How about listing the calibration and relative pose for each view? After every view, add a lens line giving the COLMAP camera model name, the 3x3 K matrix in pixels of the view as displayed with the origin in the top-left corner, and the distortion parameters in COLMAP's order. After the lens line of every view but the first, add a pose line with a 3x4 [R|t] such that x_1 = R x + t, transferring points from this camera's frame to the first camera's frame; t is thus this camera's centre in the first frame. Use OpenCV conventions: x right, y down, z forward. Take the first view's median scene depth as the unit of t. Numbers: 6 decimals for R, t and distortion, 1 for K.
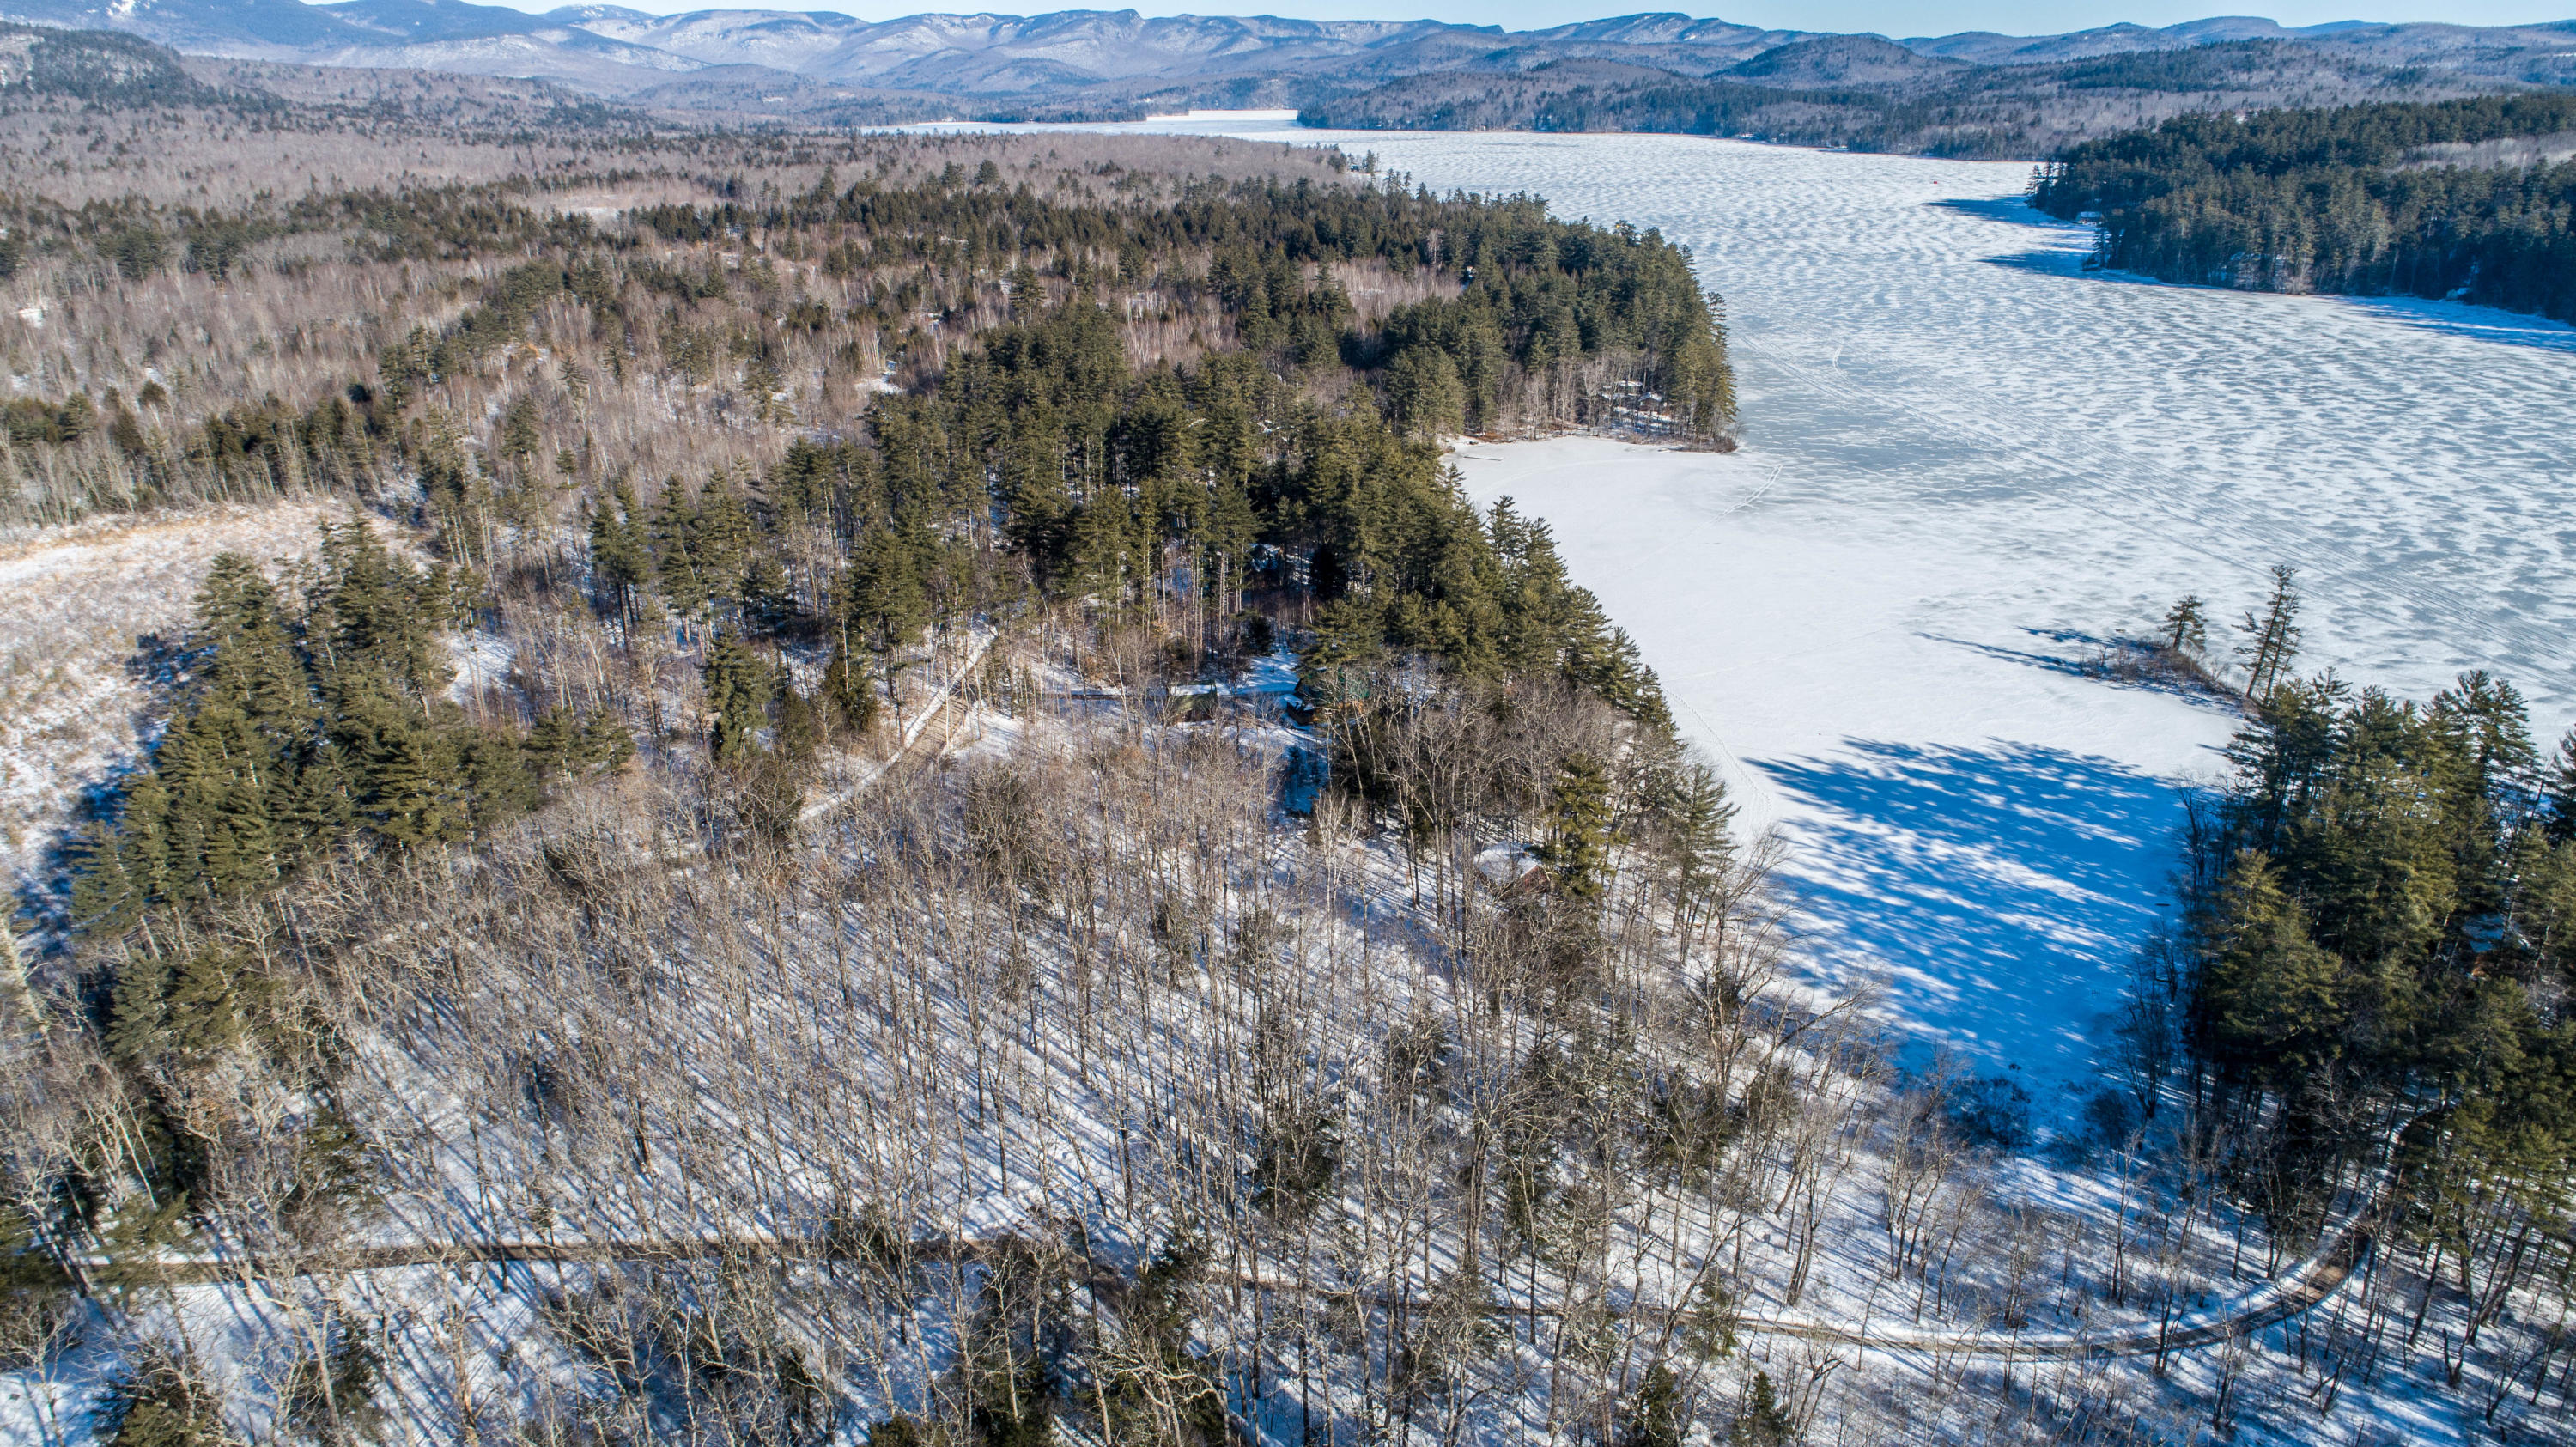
lens RADIAL K [[1747.0, 0, 1304.9], [0, 1747.0, 721.5], [0, 0, 1]] dist [-0.019803, 0.009243]
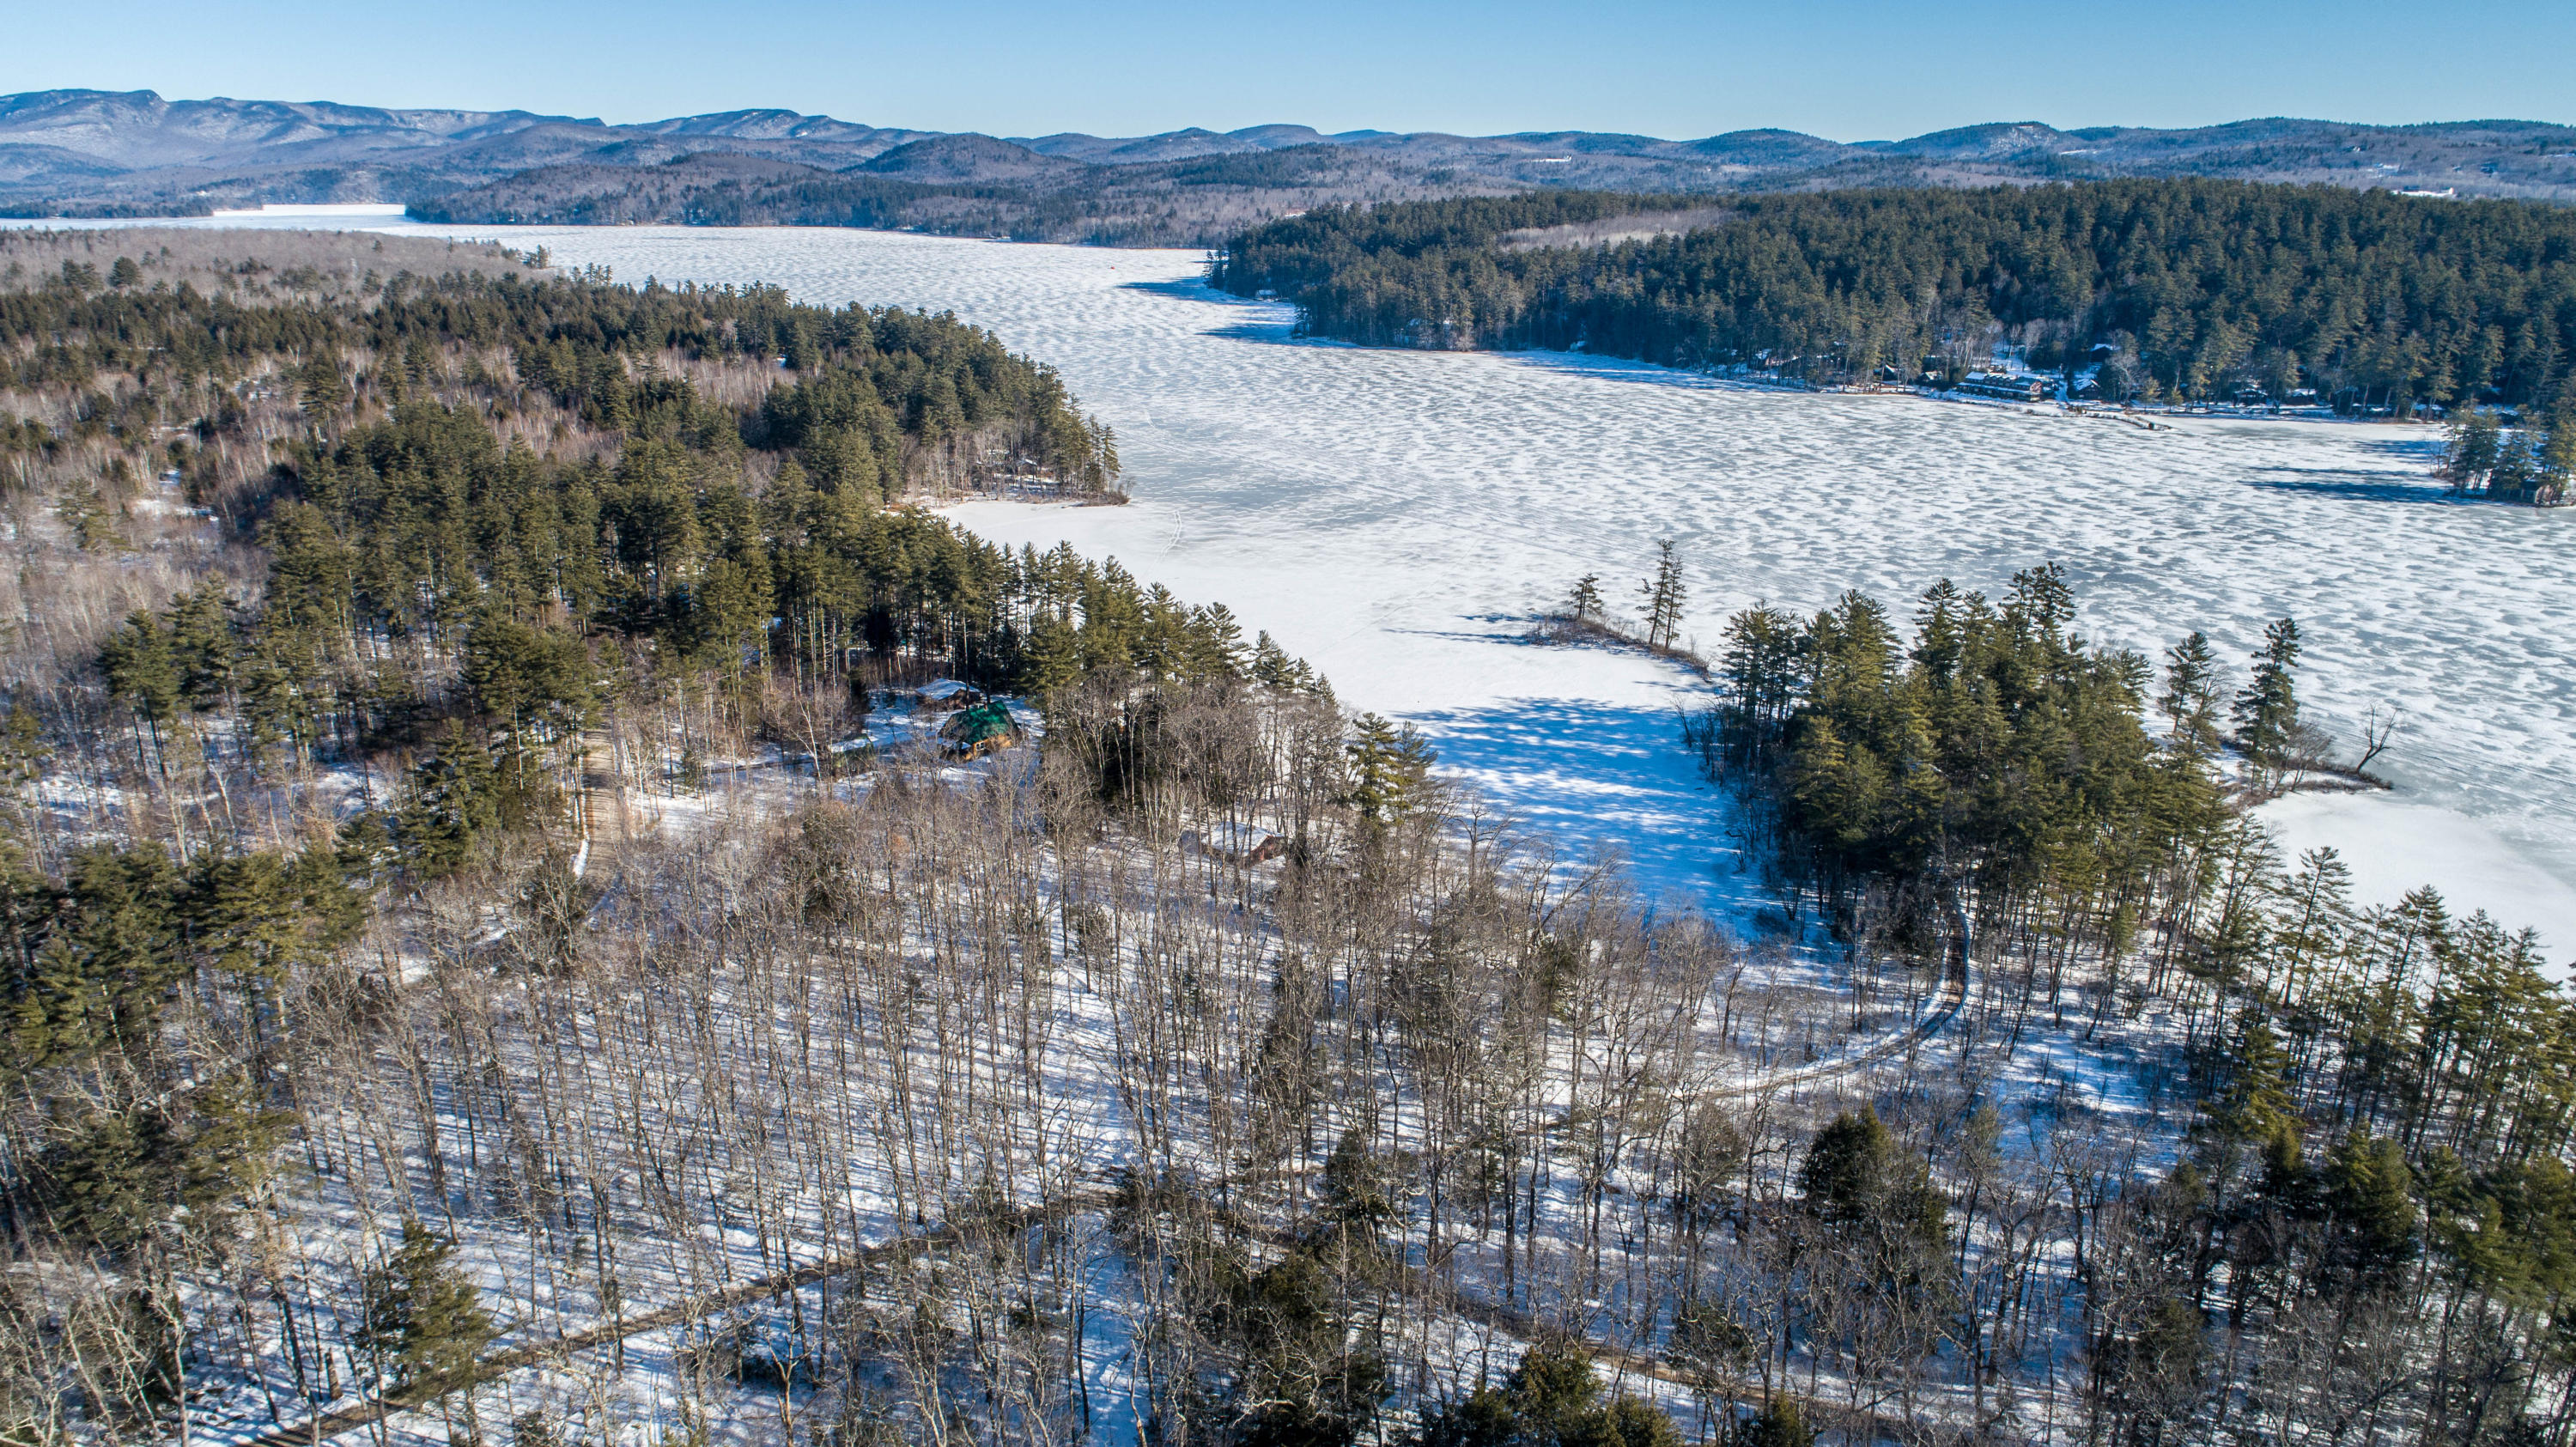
lens RADIAL K [[1747.0, 0, 1294.5], [0, 1747.0, 721.6], [0, 0, 1]] dist [-0.019803, 0.009243]
pose [[0.887253, -0.126534, 0.443590, -0.103692], [0.148507, 0.988798, -0.014985, 0.008741], [-0.436725, 0.079171, 0.896105, -0.014390]]
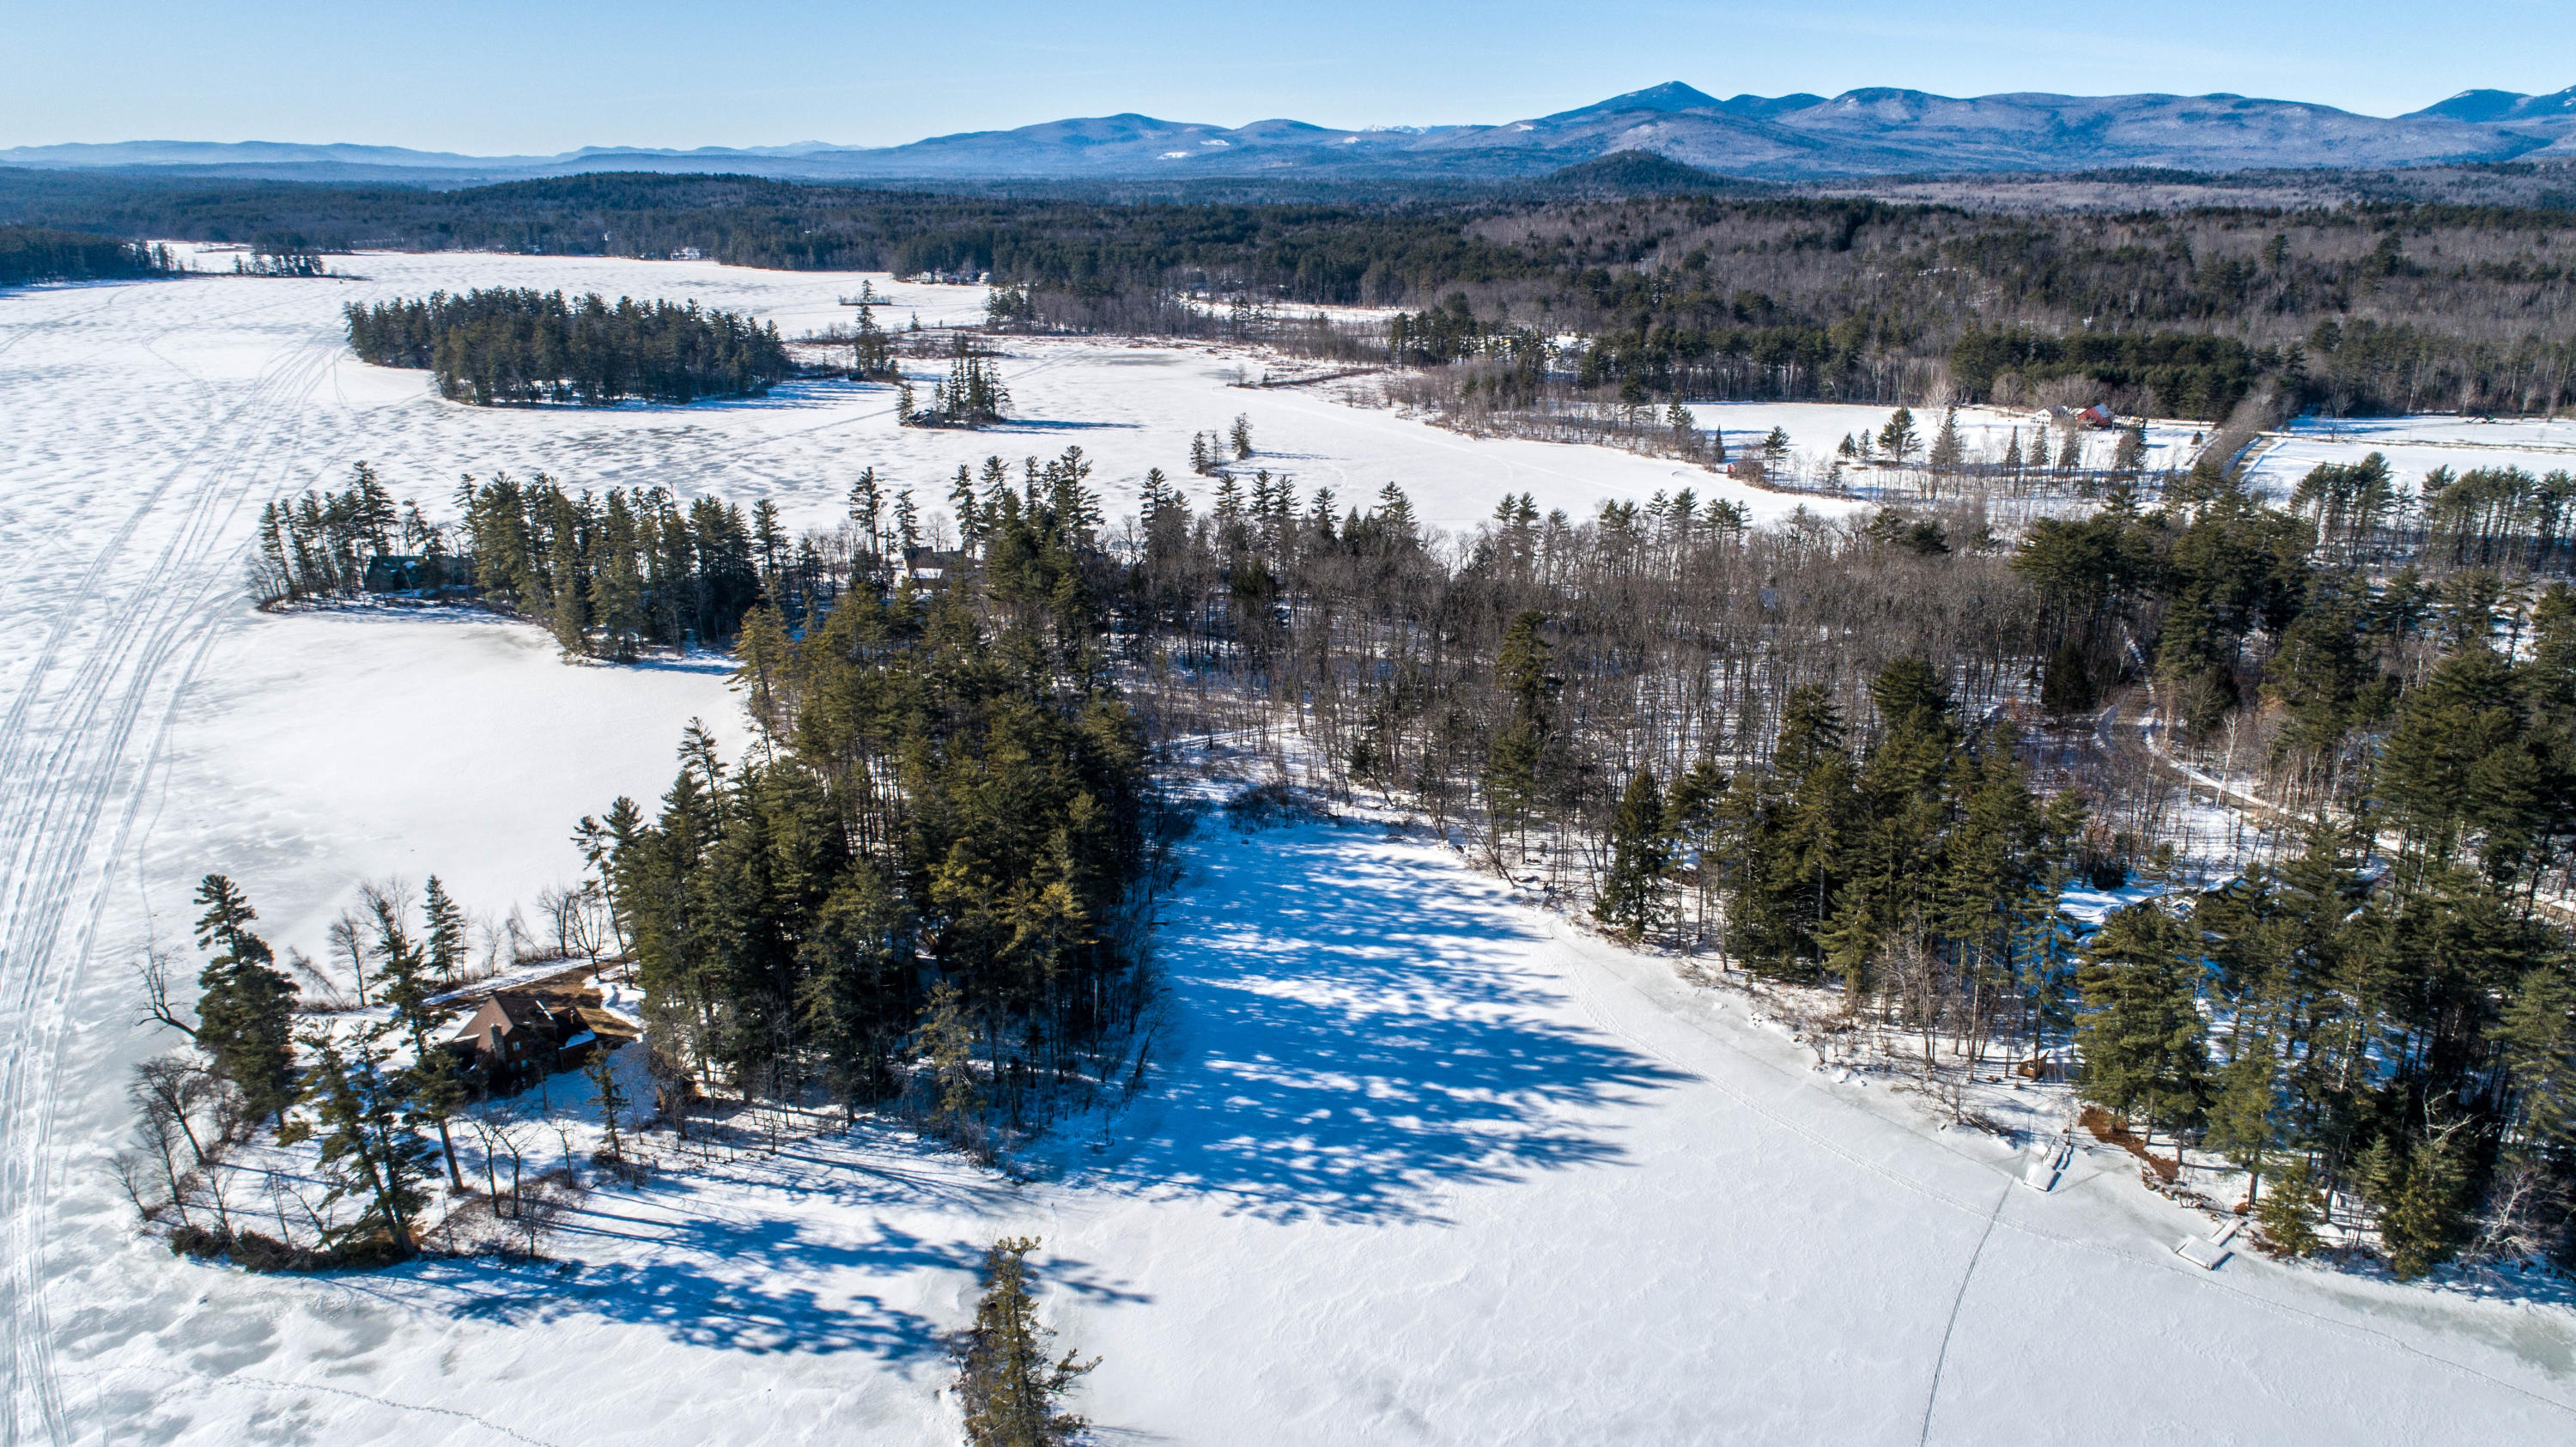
lens RADIAL K [[1747.0, 0, 1280.6], [0, 1747.0, 728.0], [0, 0, 1]] dist [-0.019803, 0.009243]
pose [[-0.857521, 0.169281, -0.485799, 0.266814], [-0.175074, 0.791921, 0.584988, -0.179979], [0.483742, 0.586690, -0.649452, 0.472592]]
